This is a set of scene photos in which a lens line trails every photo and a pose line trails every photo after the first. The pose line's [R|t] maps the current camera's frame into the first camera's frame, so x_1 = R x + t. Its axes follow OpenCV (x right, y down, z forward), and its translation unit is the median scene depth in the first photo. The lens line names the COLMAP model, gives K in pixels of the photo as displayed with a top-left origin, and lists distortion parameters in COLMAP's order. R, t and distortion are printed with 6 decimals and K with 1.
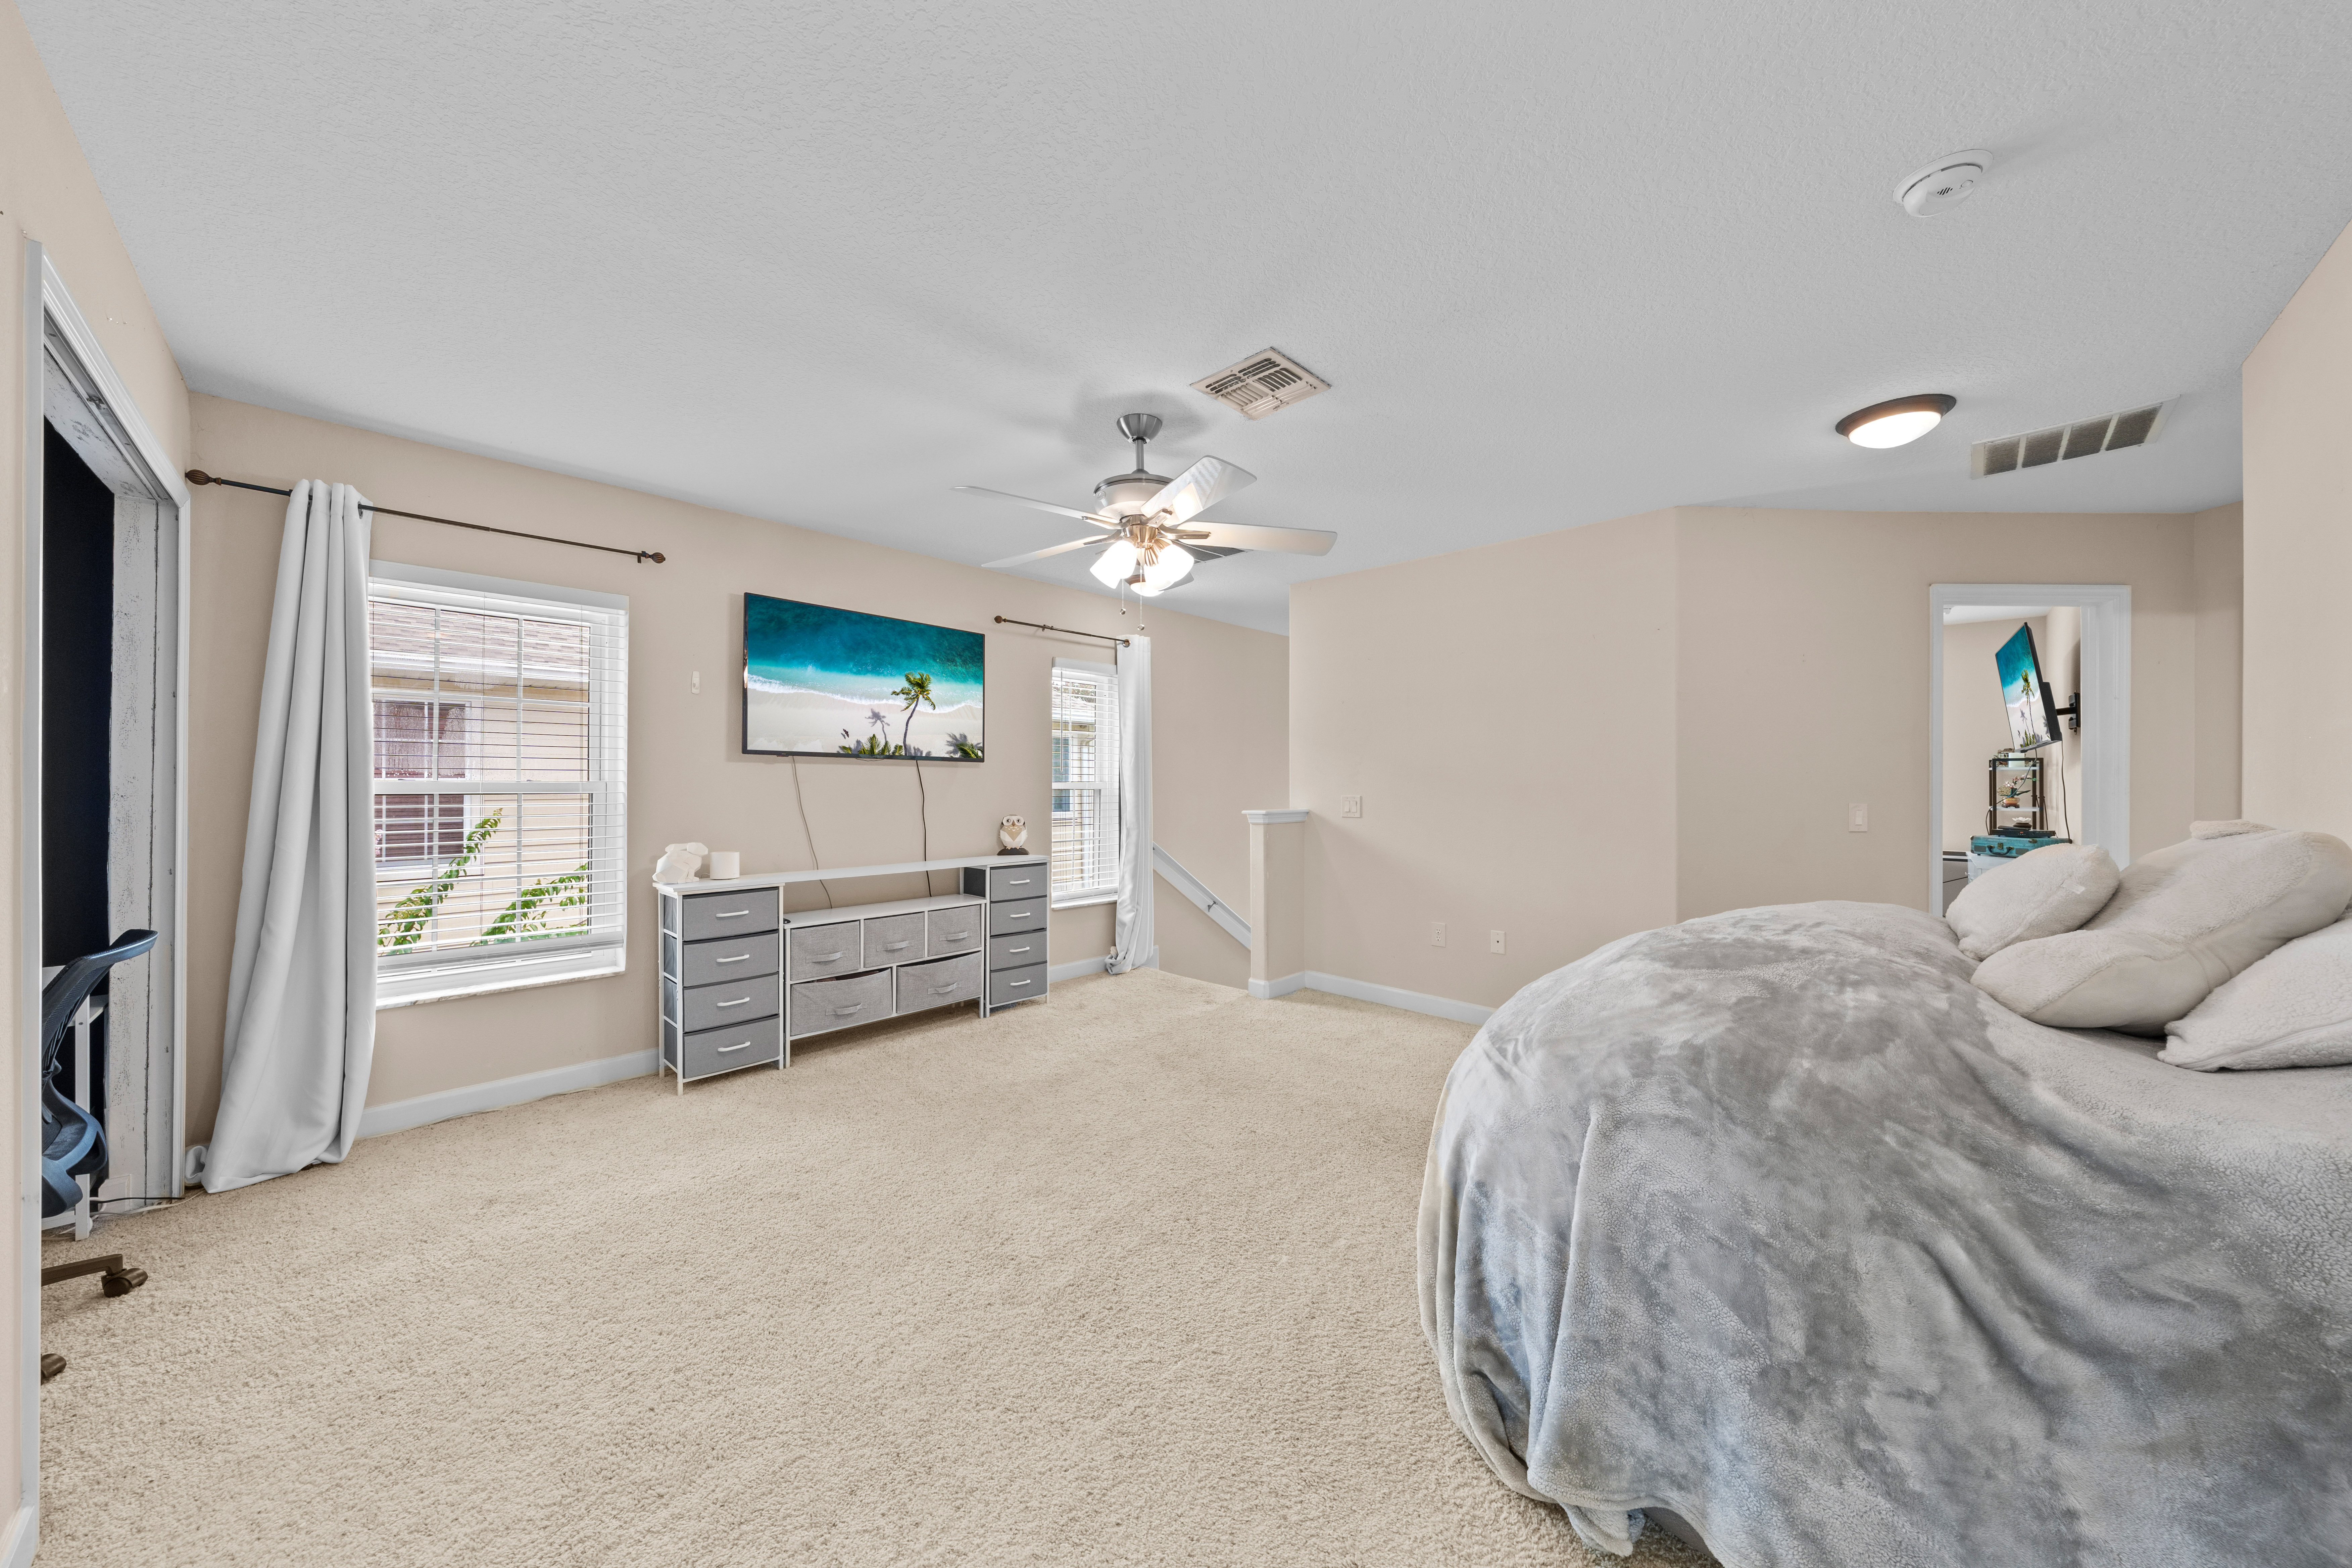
lens RADIAL K [[802.0, 0, 1180.4], [0, 802.0, 785.3], [0, 0, 1]] dist [-0.001110, -0.000082]
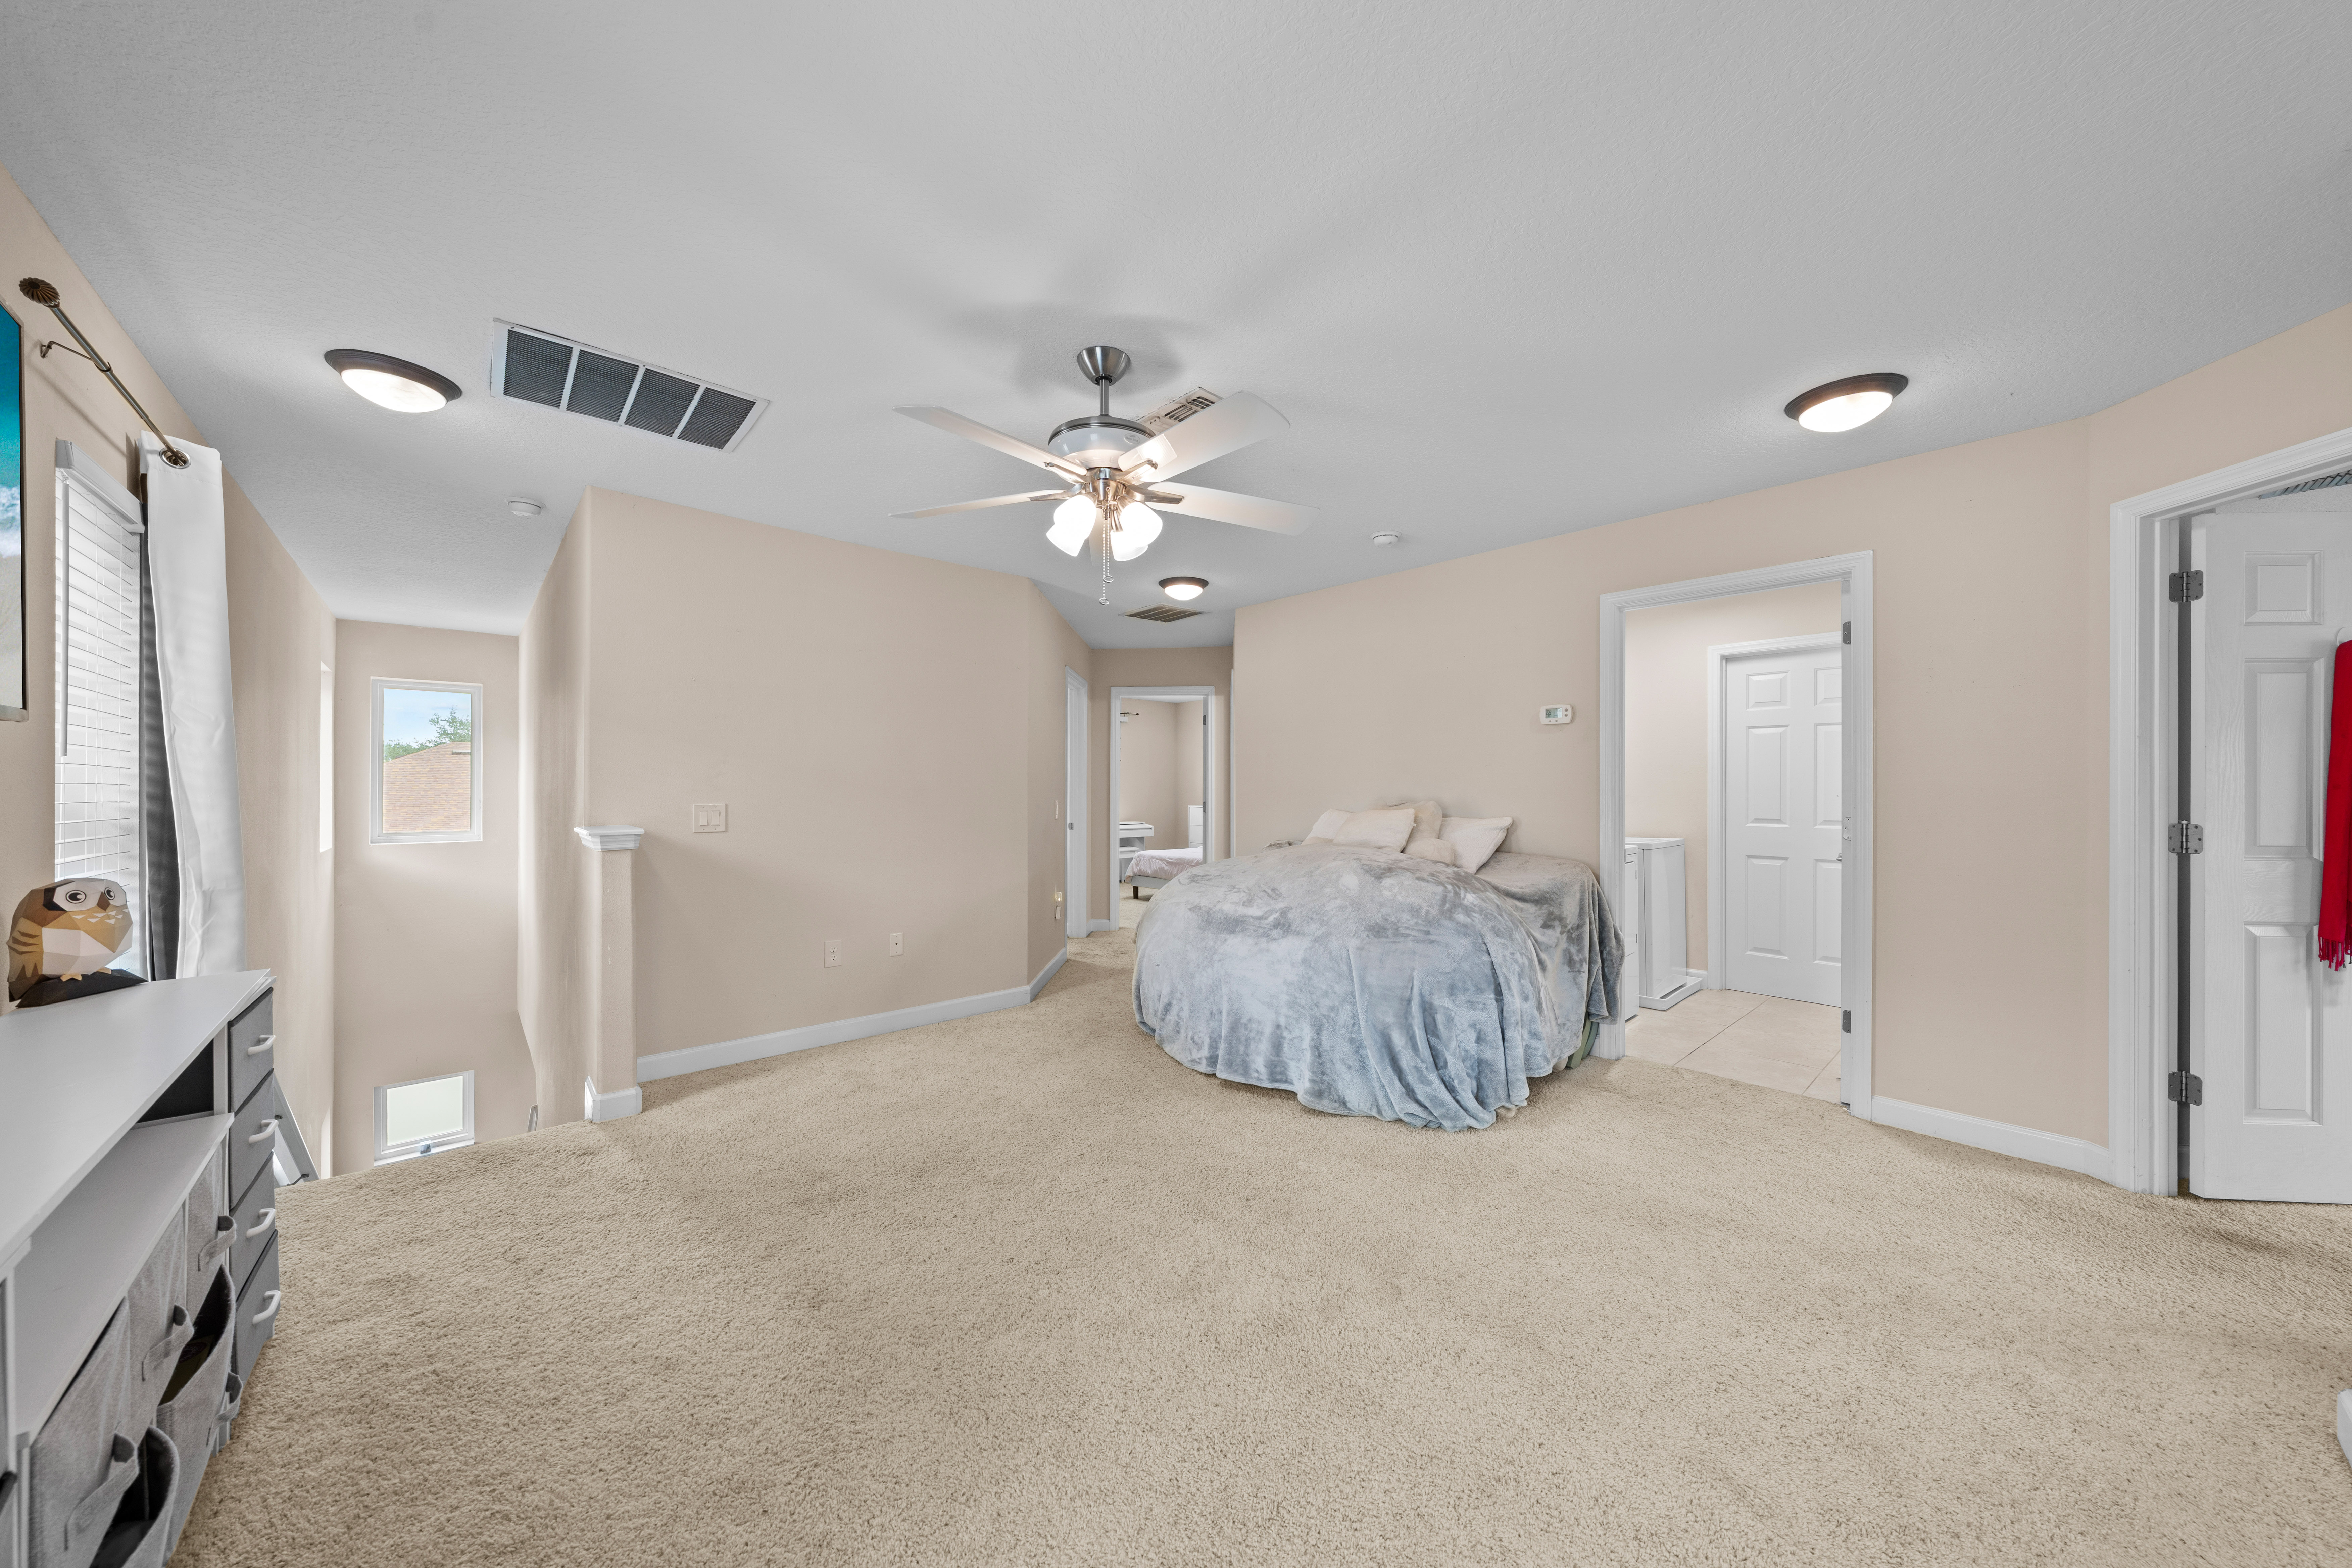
lens RADIAL K [[802.0, 0, 1180.4], [0, 802.0, 785.3], [0, 0, 1]] dist [-0.001110, -0.000082]
pose [[0.064535, 0.003339, 0.997910, -0.629467], [0.005085, 0.999980, -0.003675, 0.000559], [-0.997902, 0.005312, 0.064517, 0.611778]]
